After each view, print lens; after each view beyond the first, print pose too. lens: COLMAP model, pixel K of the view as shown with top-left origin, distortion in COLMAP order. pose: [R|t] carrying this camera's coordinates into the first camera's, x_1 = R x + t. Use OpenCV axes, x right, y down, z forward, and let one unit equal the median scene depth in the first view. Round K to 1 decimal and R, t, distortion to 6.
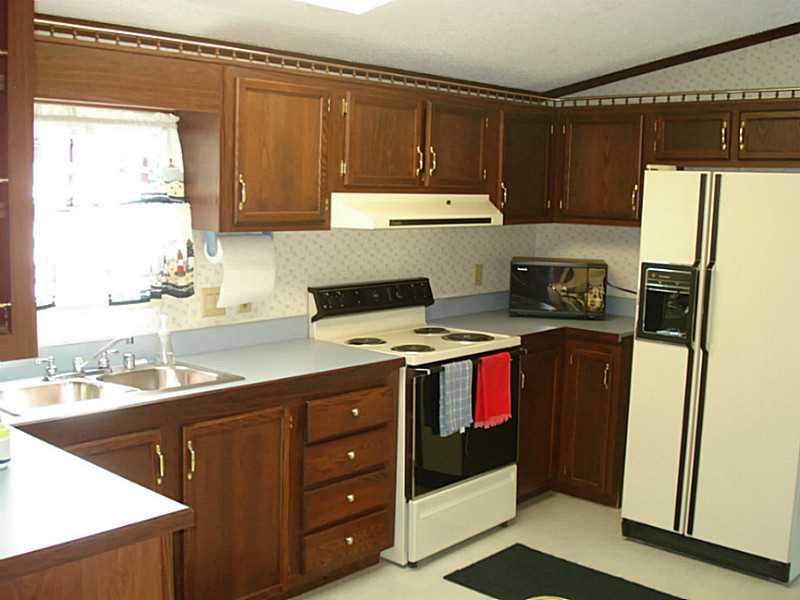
lens RADIAL K [[902.5, 0, 400.0], [0, 902.5, 300.0], [0, 0, 1]] dist [-0.070947, -0.045128]
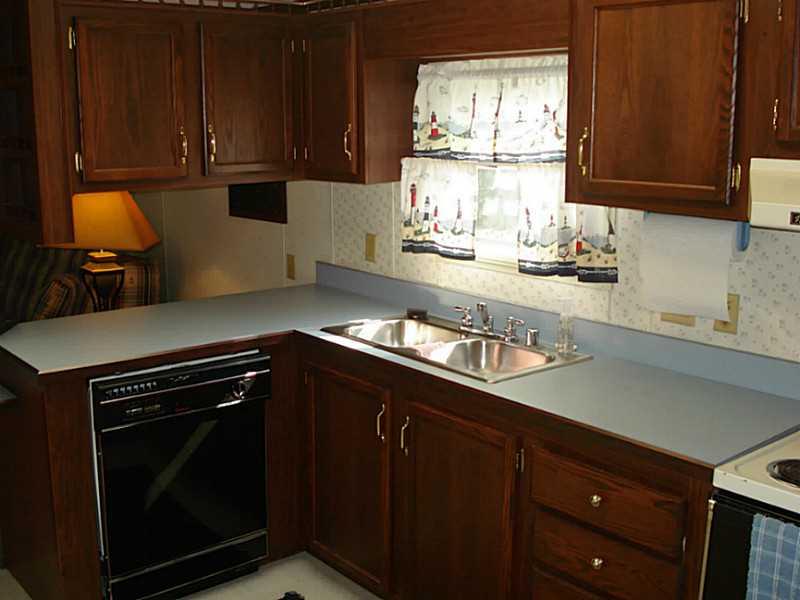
lens RADIAL K [[902.5, 0, 400.0], [0, 902.5, 300.0], [0, 0, 1]] dist [-0.070947, -0.045128]
pose [[-0.133360, 0.172519, -0.975937, 0.565662], [-0.125947, 0.973798, 0.189351, -0.116869], [0.983032, 0.148168, -0.108138, 0.912456]]
